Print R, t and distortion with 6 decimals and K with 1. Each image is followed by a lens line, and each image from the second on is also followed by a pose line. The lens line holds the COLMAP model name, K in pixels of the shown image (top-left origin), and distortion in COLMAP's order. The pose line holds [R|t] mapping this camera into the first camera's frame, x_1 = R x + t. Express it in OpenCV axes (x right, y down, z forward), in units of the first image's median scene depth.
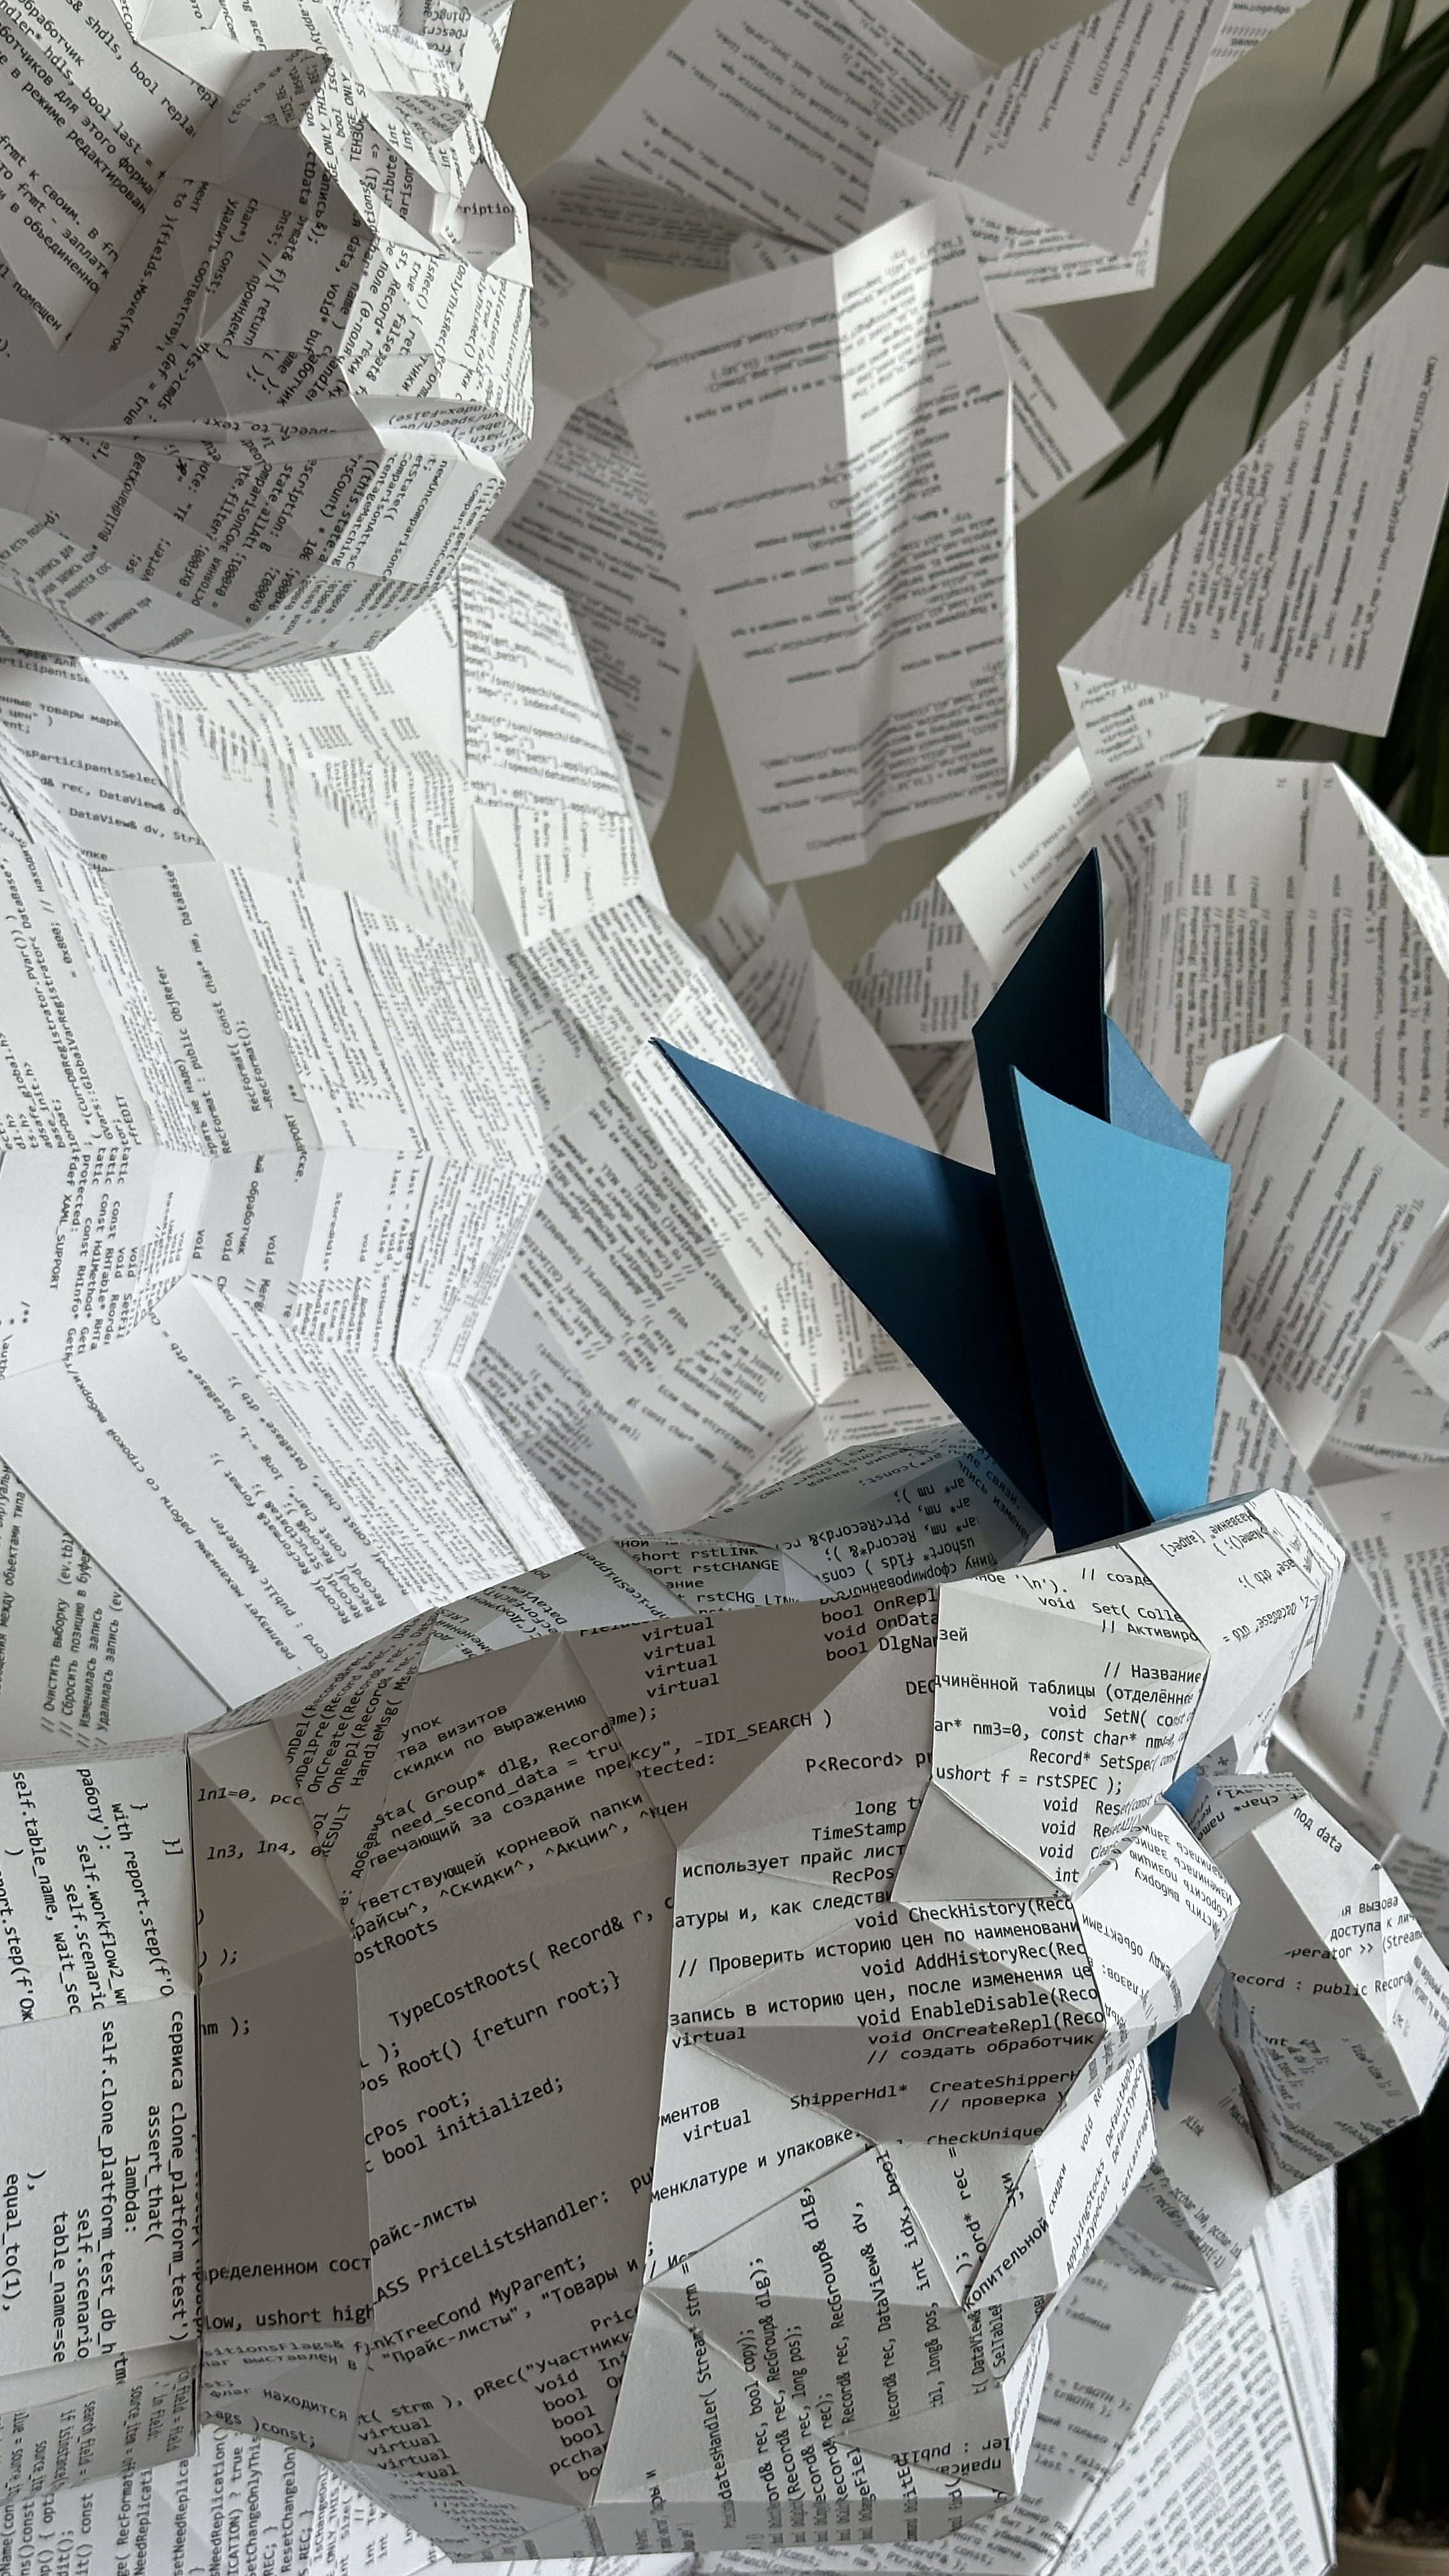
lens RADIAL K [[3613.6, 0, 720.8], [0, 3613.6, 1257.5], [0, 0, 1]] dist [0.185649, -0.386786]
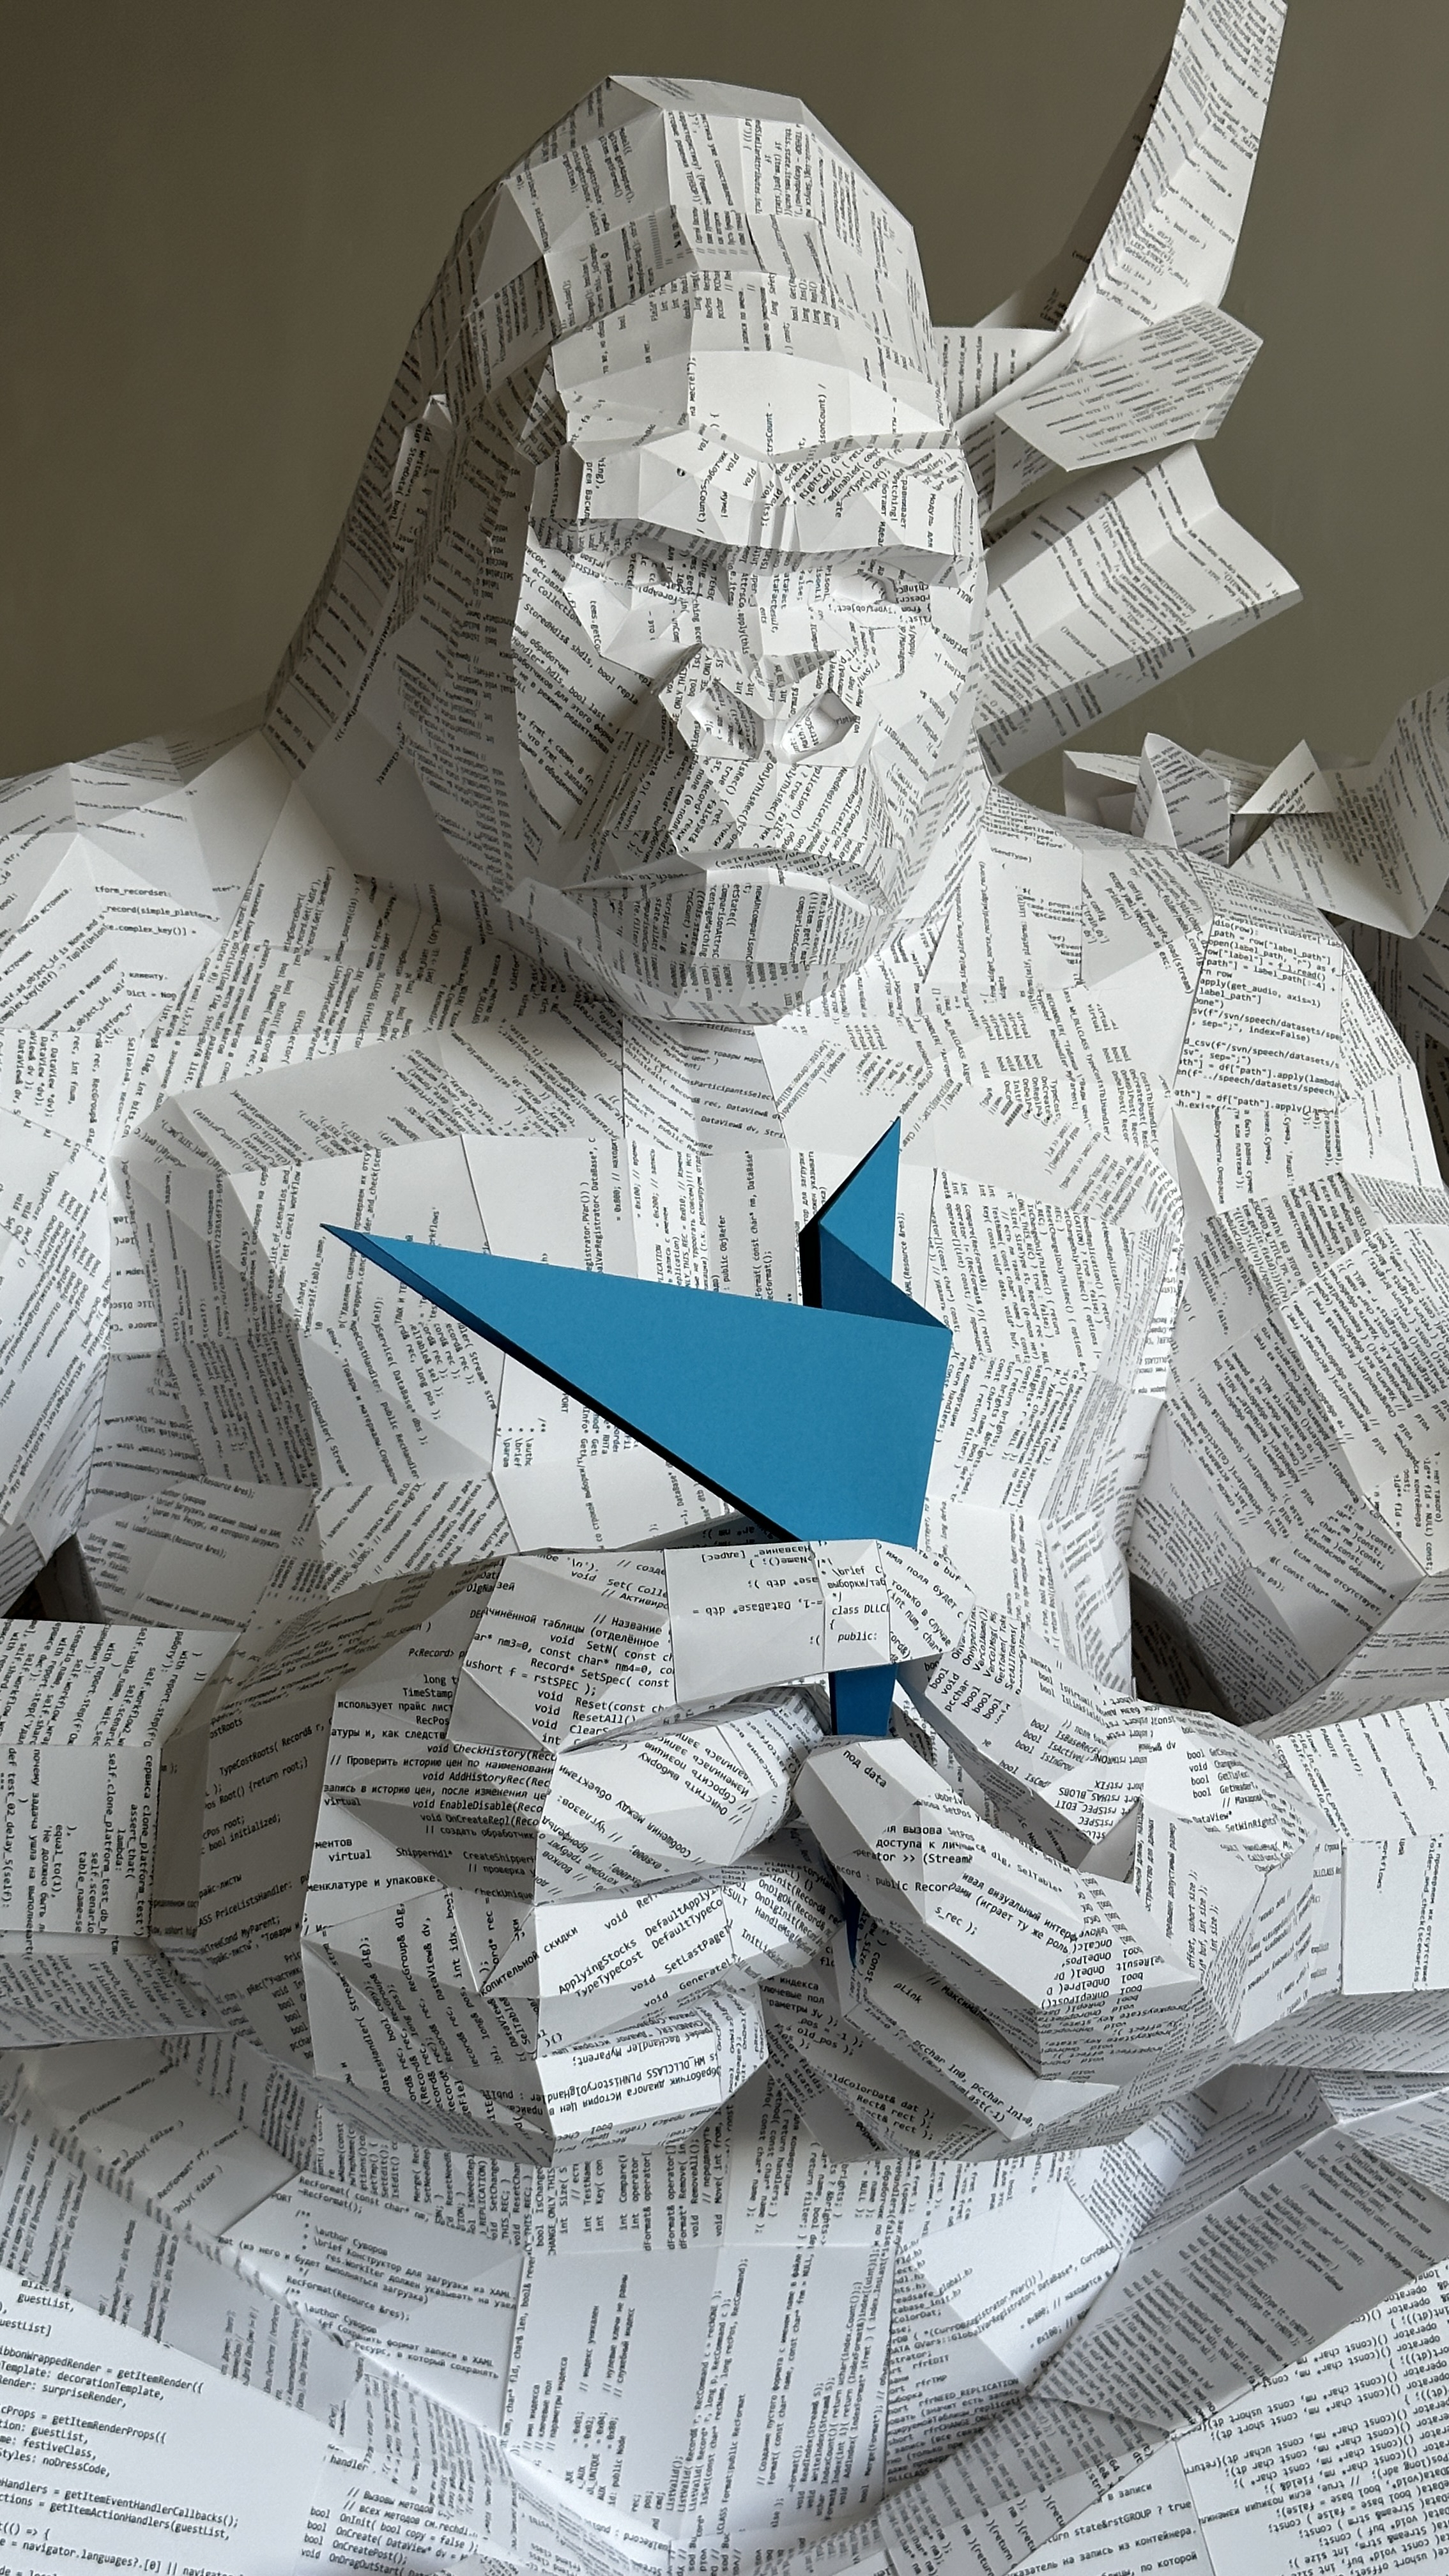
lens RADIAL K [[3594.3, 0, 731.8], [0, 3594.3, 1262.4], [0, 0, 1]] dist [0.158742, -0.124128]
pose [[0.719965, -0.001878, -0.694008, 1.011470], [-0.065773, 0.995311, -0.070926, 0.052745], [0.690887, 0.096711, 0.716465, -0.096759]]
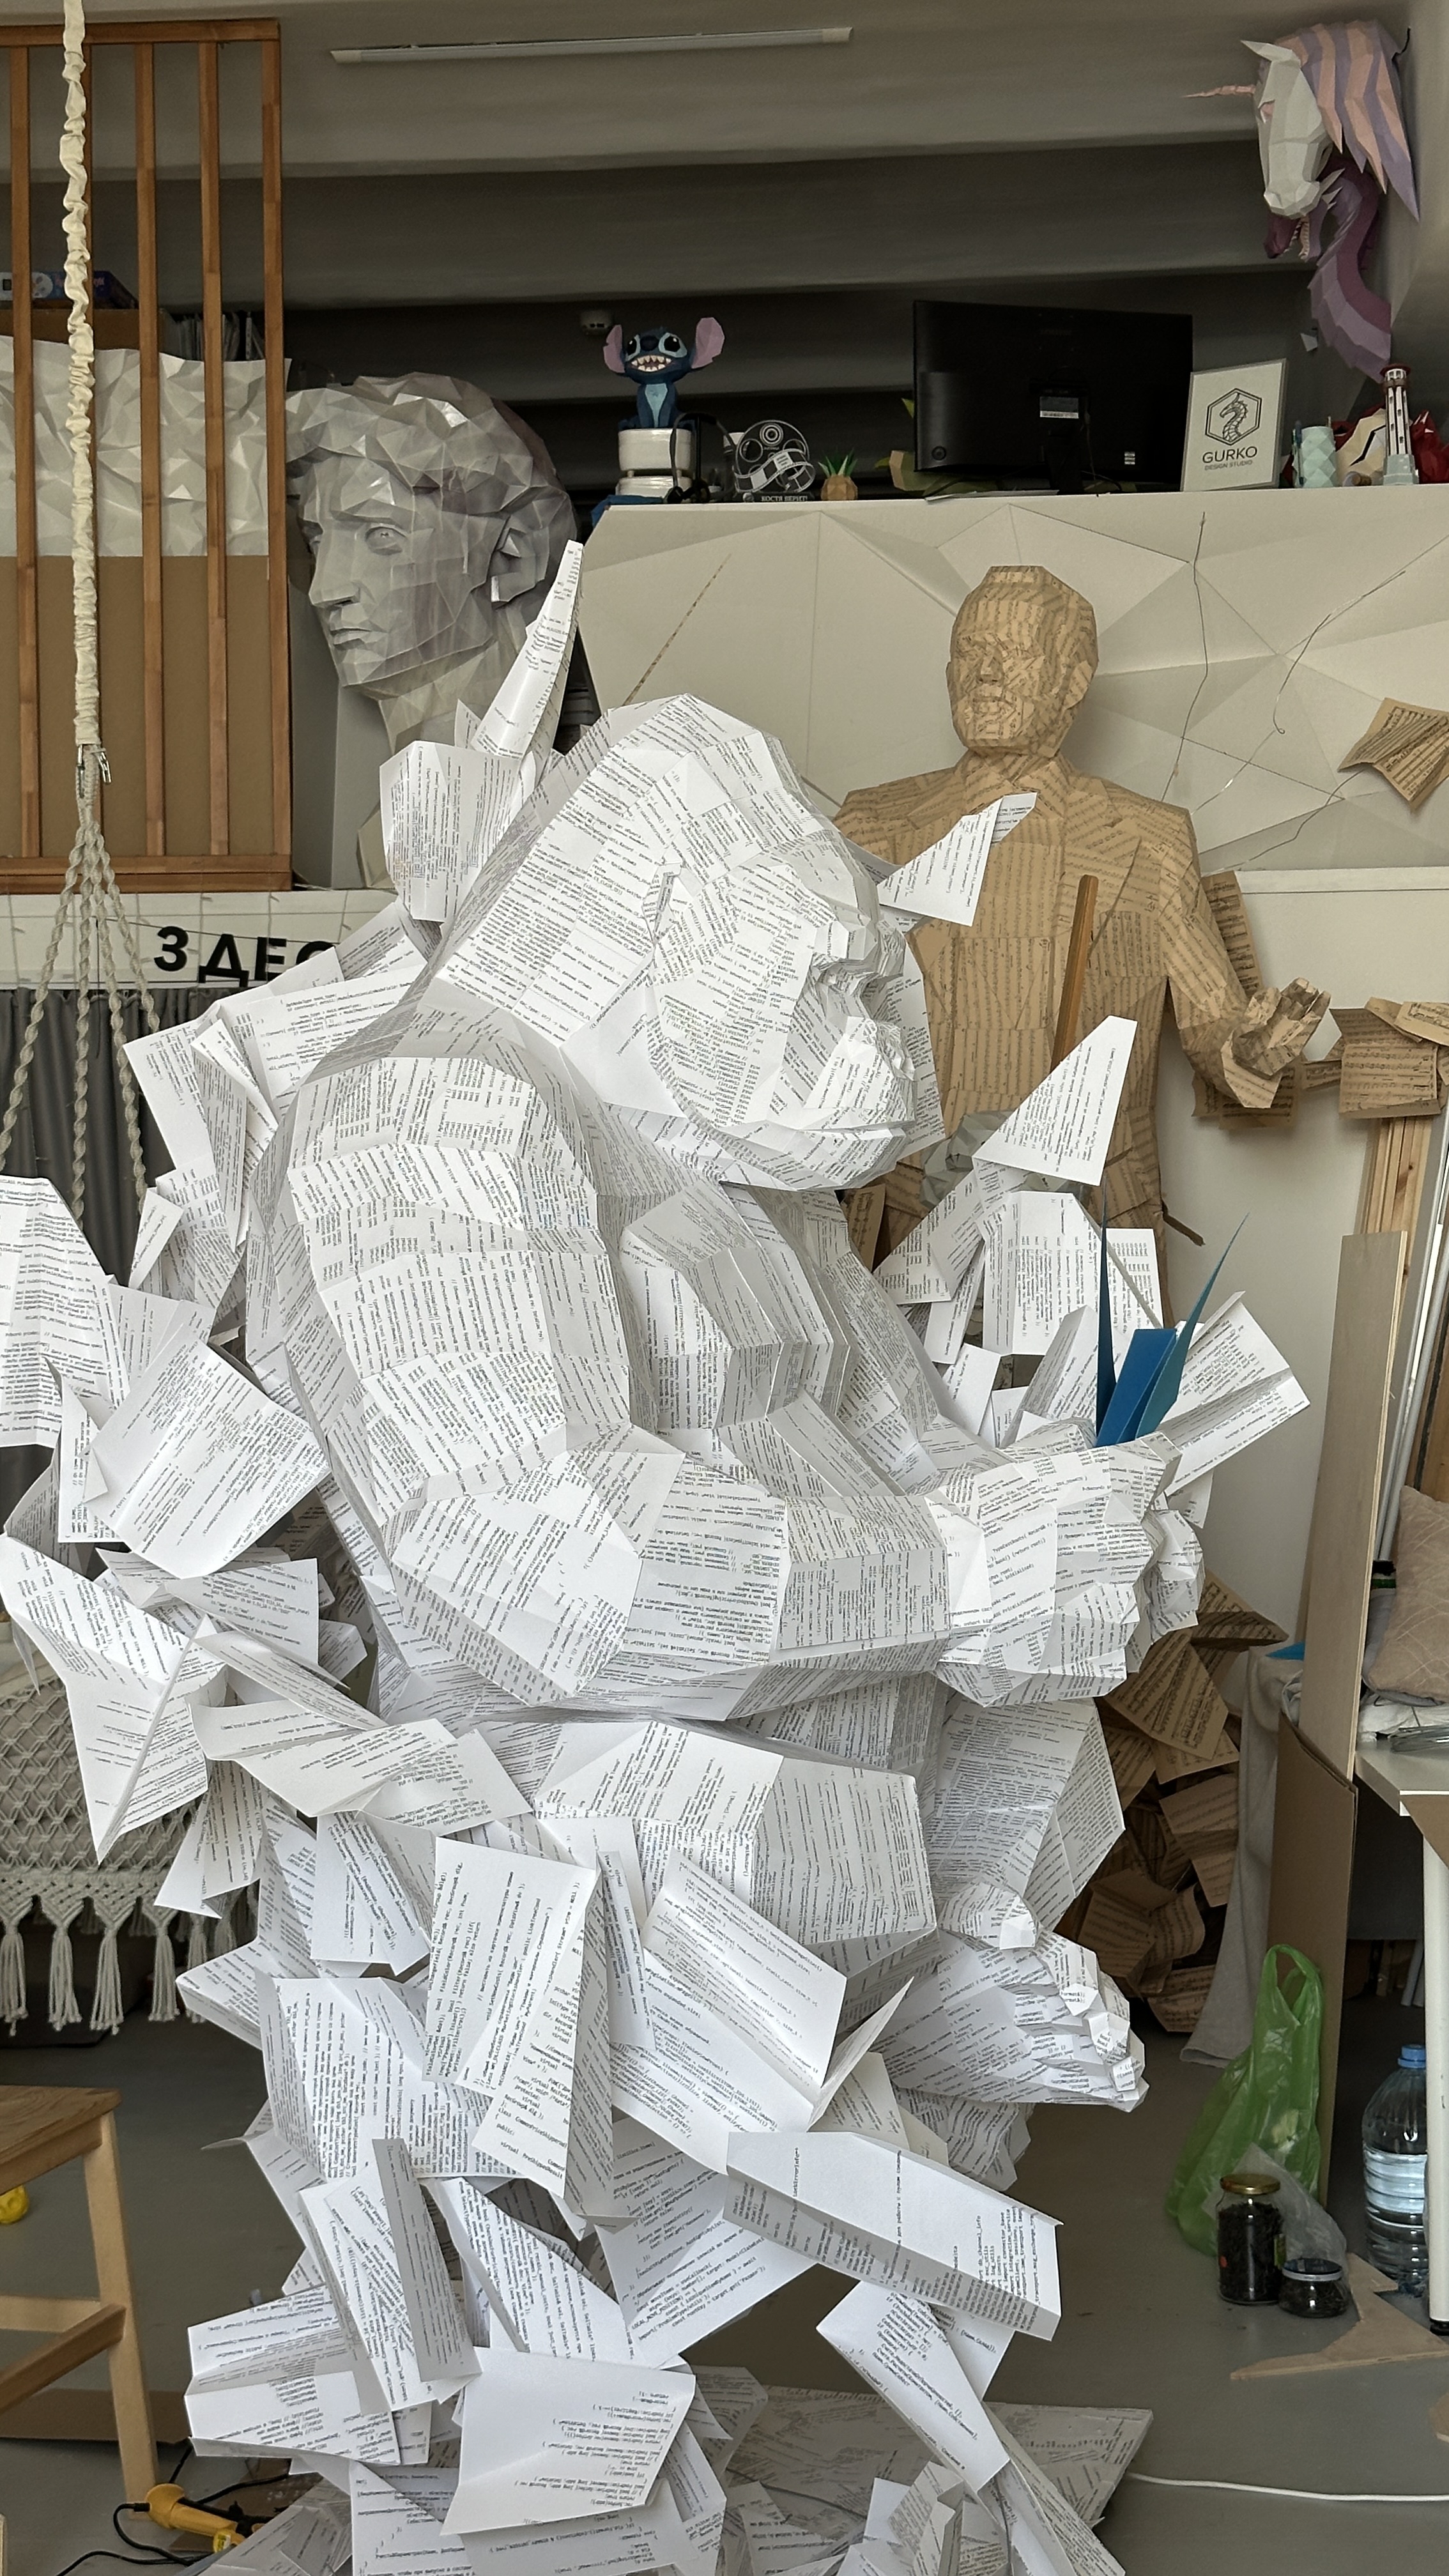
lens RADIAL K [[3598.9, 0, 740.3], [0, 3598.9, 1296.3], [0, 0, 1]] dist [0.171399, -0.266801]
pose [[0.976798, 0.007212, 0.214040, -0.954258], [0.003540, 0.998753, -0.049808, 0.094205], [-0.214132, 0.049410, 0.975554, -2.245576]]
